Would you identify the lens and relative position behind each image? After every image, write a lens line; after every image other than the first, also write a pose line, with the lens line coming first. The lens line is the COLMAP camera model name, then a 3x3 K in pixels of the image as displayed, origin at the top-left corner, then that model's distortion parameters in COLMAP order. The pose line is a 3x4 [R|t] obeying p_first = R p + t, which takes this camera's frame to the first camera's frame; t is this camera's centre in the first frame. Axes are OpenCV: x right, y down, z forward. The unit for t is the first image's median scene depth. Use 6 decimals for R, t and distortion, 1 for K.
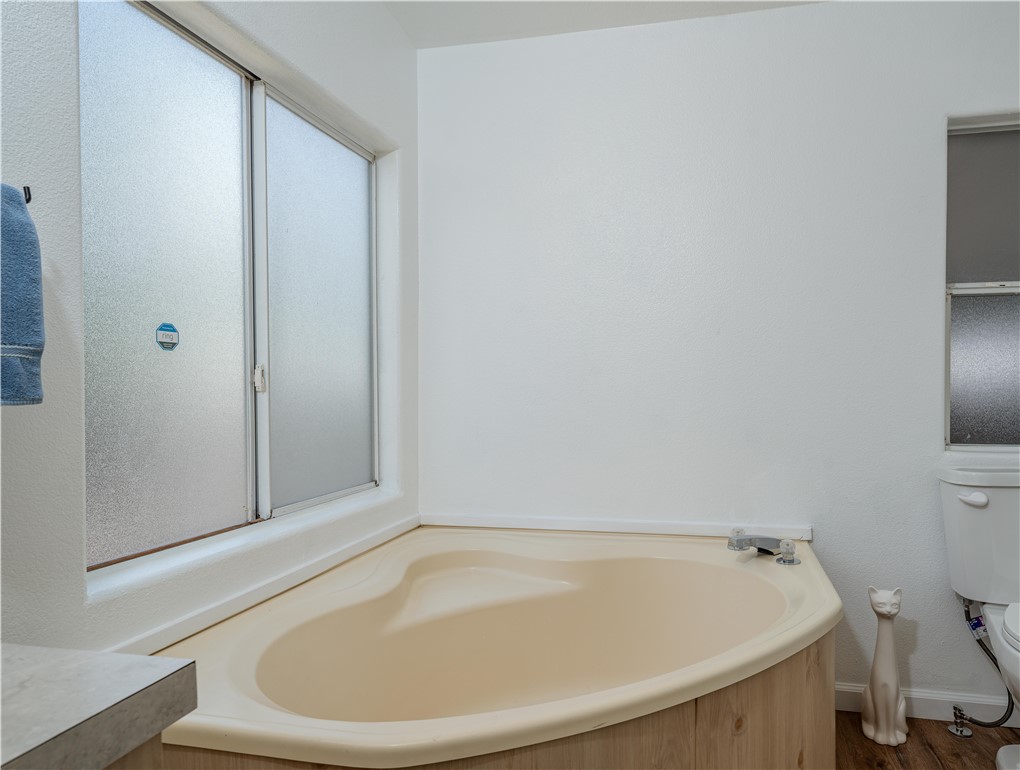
lens RADIAL K [[800.3, 0, 510.0], [0, 800.3, 385.0], [0, 0, 1]] dist [0.000777, 0.000403]
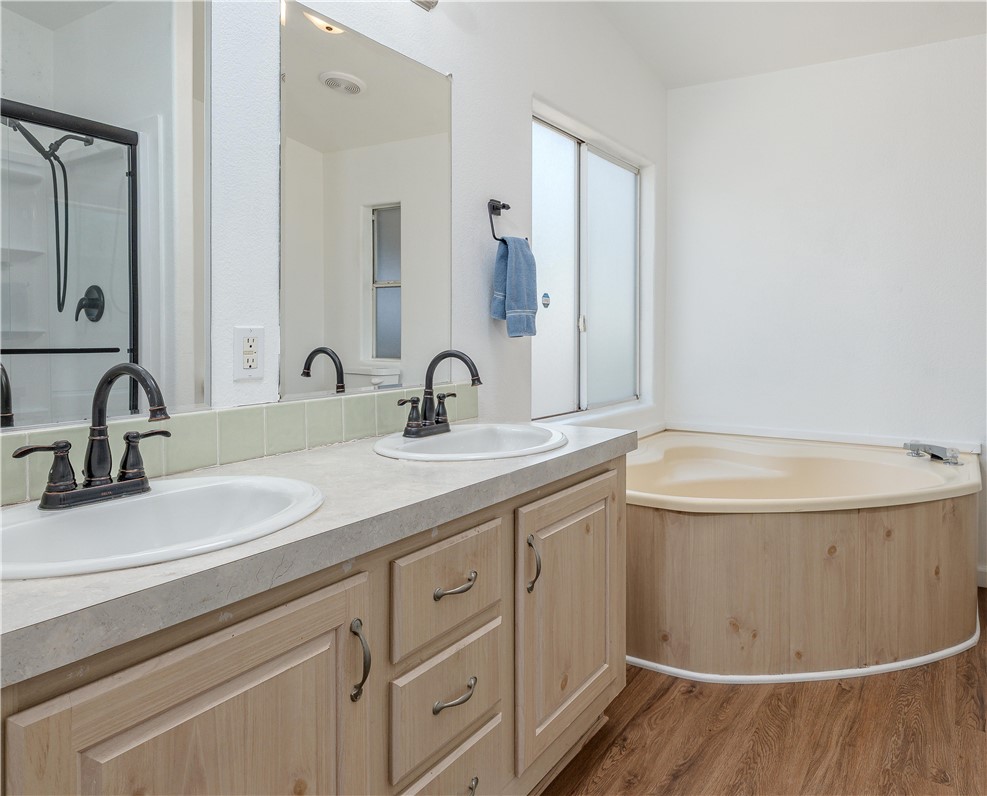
lens RADIAL K [[807.7, 0, 494.6], [0, 807.7, 312.9], [0, 0, 1]] dist [-0.008822, -0.006925]
pose [[0.965347, 0.005116, -0.260919, -0.053821], [-0.010311, 0.999775, -0.018545, 0.002247], [0.260765, 0.020593, 0.965183, -0.635592]]
